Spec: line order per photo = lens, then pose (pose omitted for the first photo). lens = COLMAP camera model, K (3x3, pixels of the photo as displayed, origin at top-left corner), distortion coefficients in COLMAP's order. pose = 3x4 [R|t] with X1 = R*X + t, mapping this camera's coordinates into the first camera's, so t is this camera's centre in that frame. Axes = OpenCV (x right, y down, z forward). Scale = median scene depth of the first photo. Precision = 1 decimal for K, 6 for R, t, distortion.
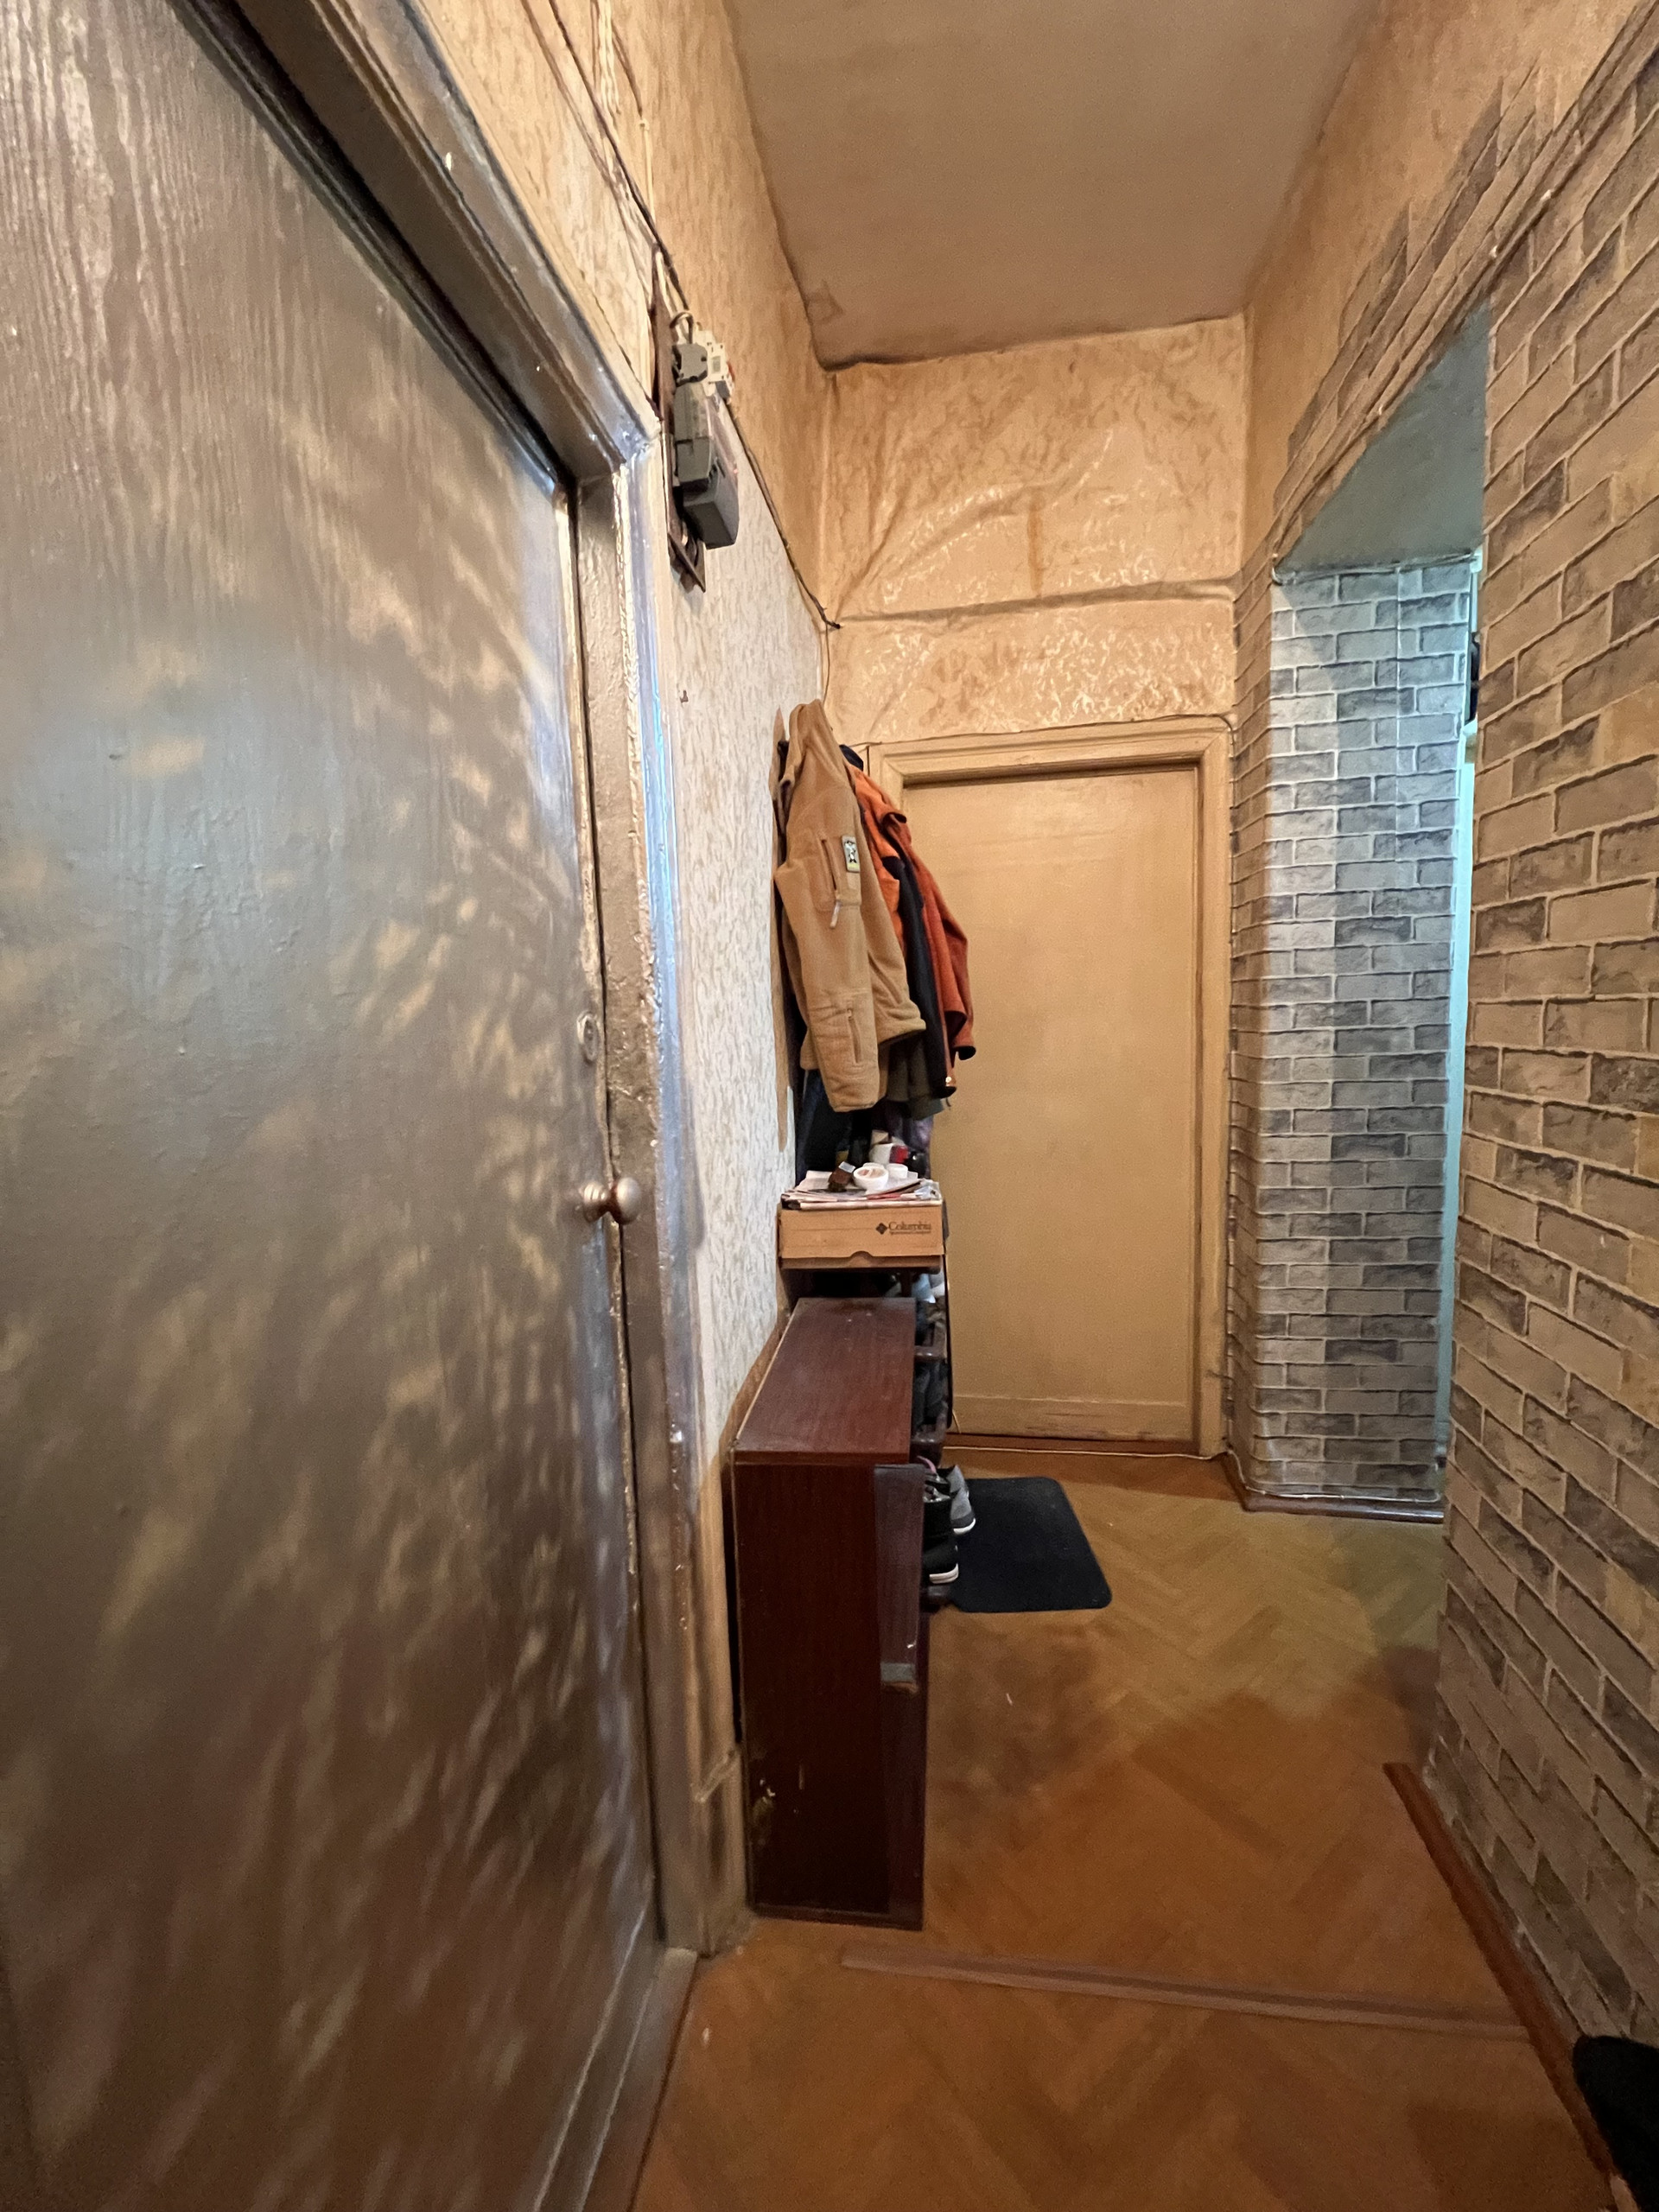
lens RADIAL K [[887.9, 0, 840.4], [0, 887.9, 1109.9], [0, 0, 1]] dist [-0.002543, -0.000223]
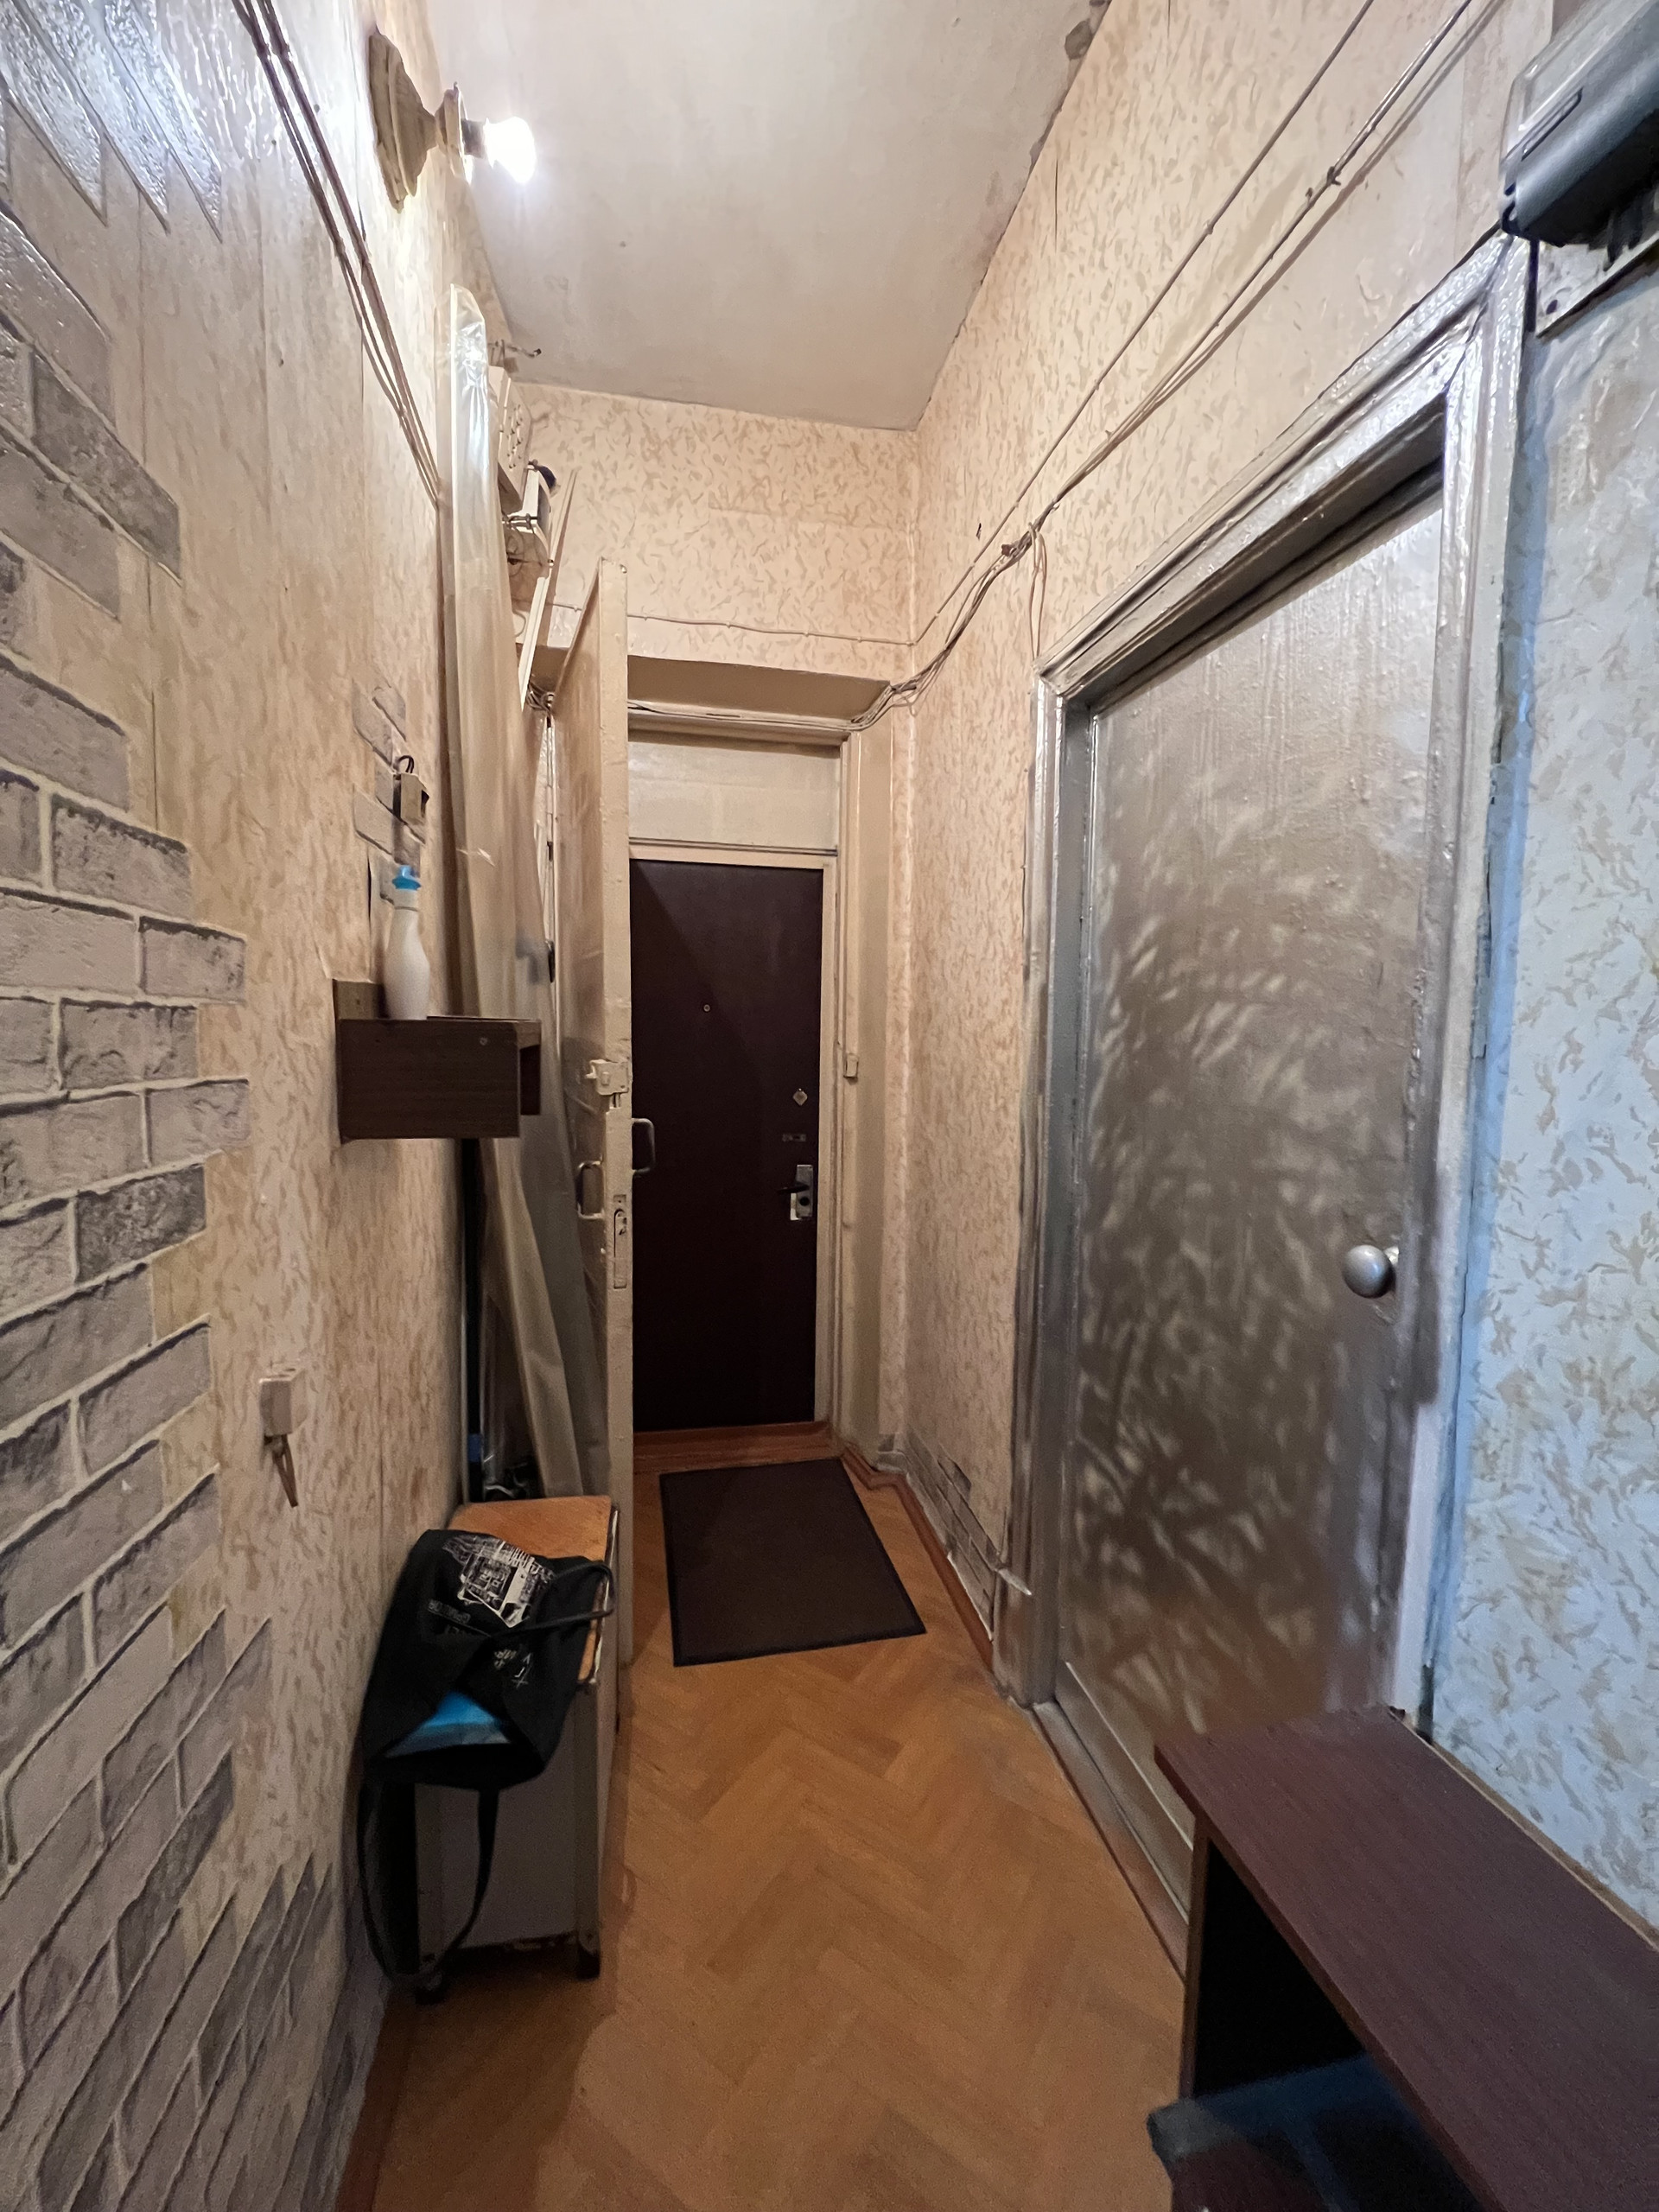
lens RADIAL K [[887.9, 0, 827.1], [0, 887.9, 1100.9], [0, 0, 1]] dist [-0.002543, -0.000223]
pose [[-0.940129, 0.047401, -0.337507, 0.694723], [-0.019825, 0.980999, 0.192997, -0.280757], [0.340242, 0.188133, -0.921326, 1.954409]]
